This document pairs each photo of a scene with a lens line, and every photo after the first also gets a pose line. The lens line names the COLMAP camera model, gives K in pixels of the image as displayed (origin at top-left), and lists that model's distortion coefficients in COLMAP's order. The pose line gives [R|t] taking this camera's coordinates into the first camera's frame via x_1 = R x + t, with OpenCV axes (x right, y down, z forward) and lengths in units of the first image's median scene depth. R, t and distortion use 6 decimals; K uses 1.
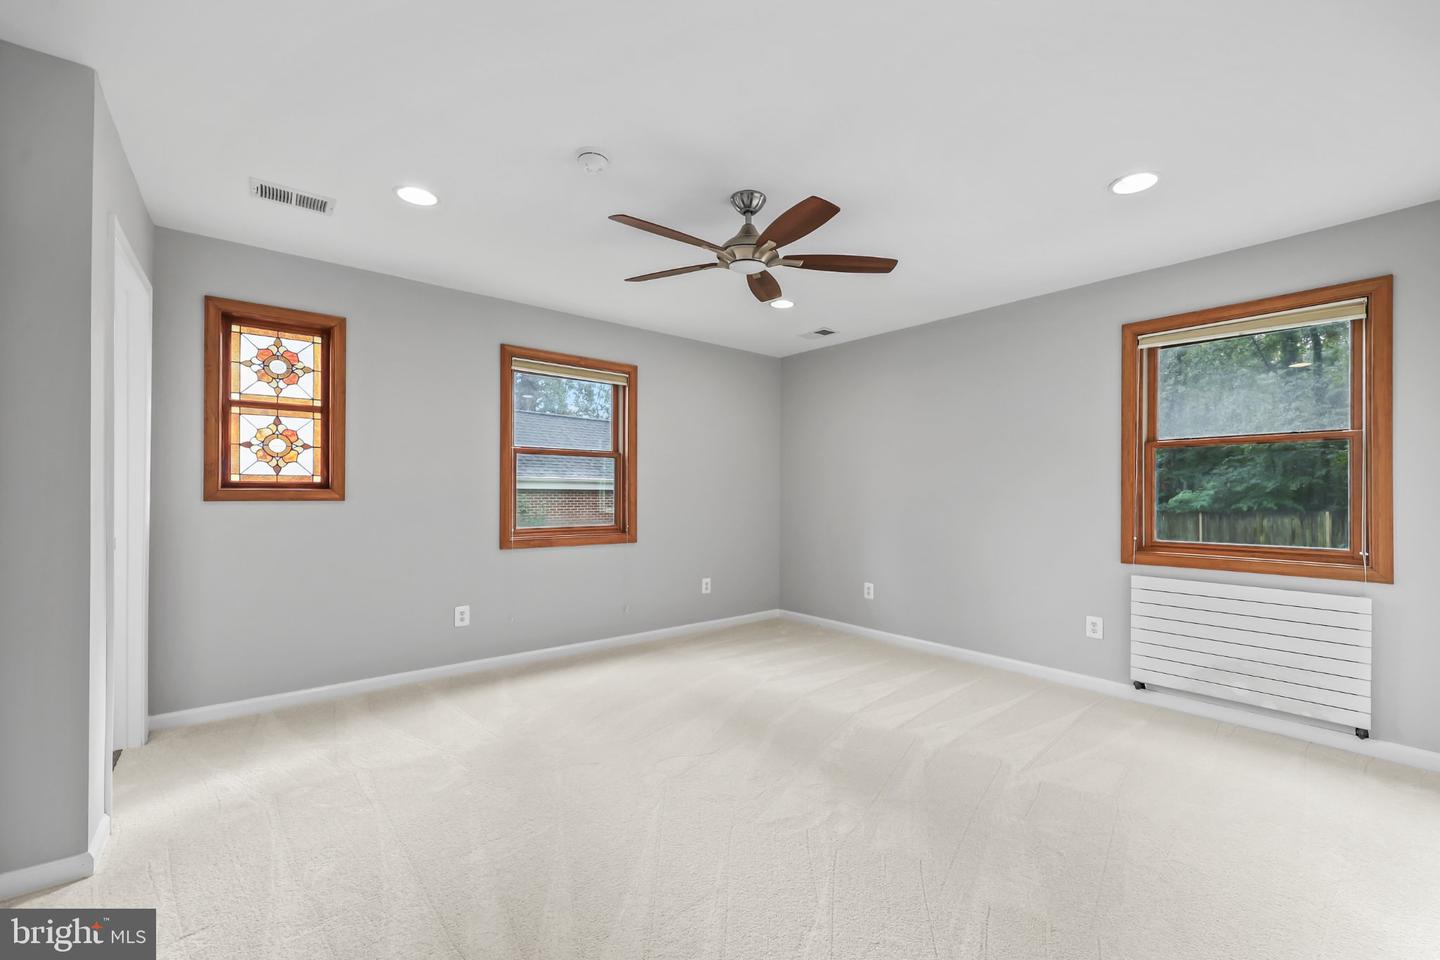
lens RADIAL K [[591.0, 0, 723.5], [0, 591.0, 487.4], [0, 0, 1]] dist [0.002154, 0.000247]
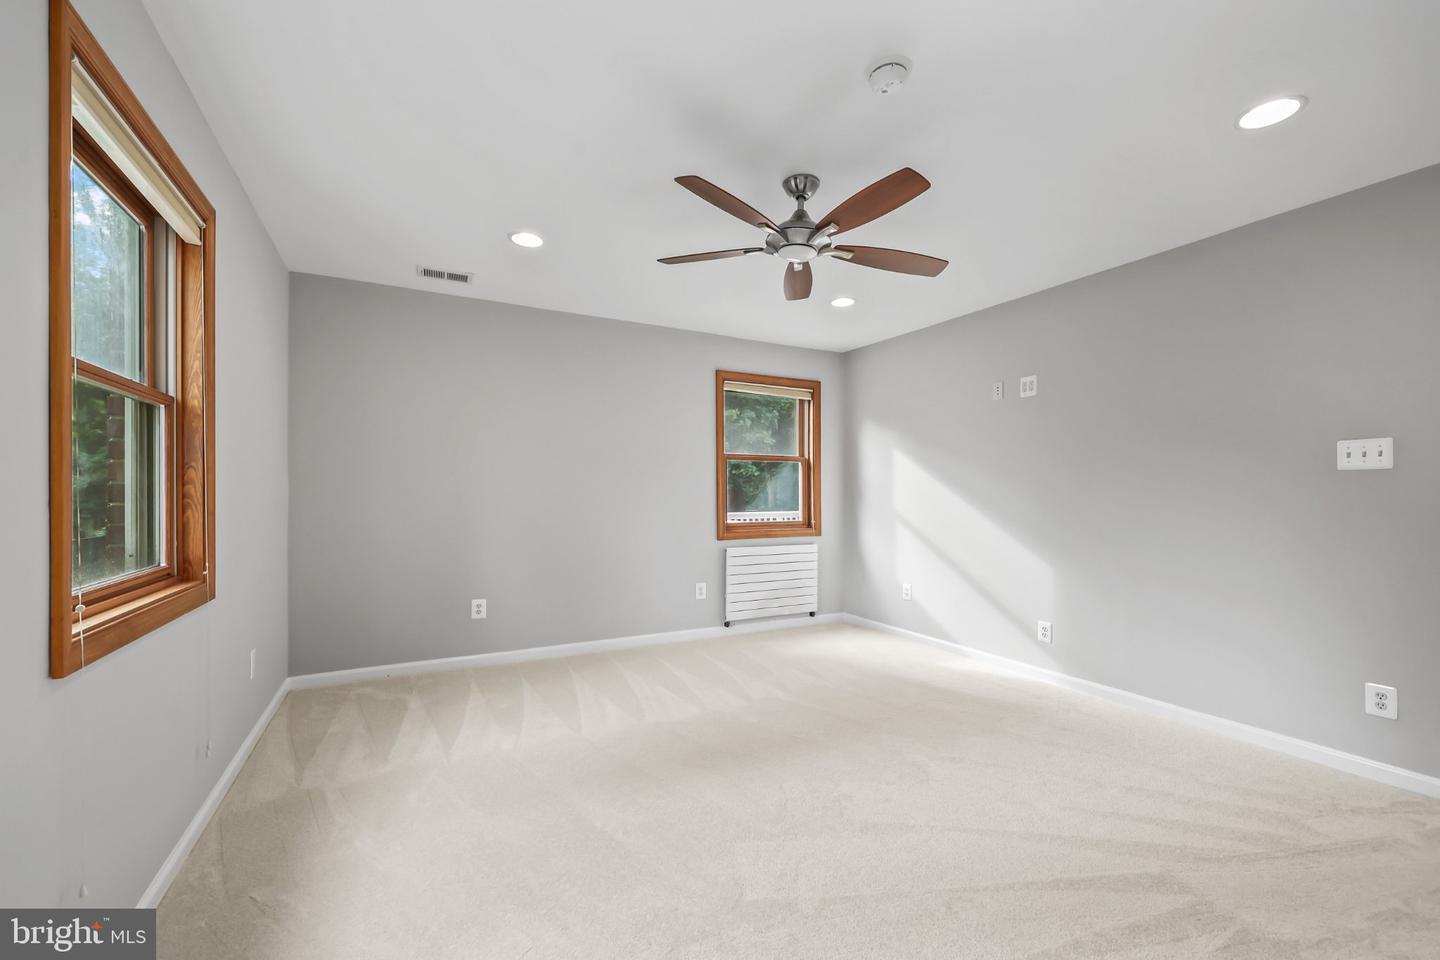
lens RADIAL K [[591.0, 0, 723.5], [0, 591.0, 487.4], [0, 0, 1]] dist [0.002154, 0.000247]
pose [[0.222433, -0.003053, 0.974943, -0.739777], [-0.011419, 0.999918, 0.005736, -0.006960], [-0.974881, -0.012409, 0.222380, 0.727030]]
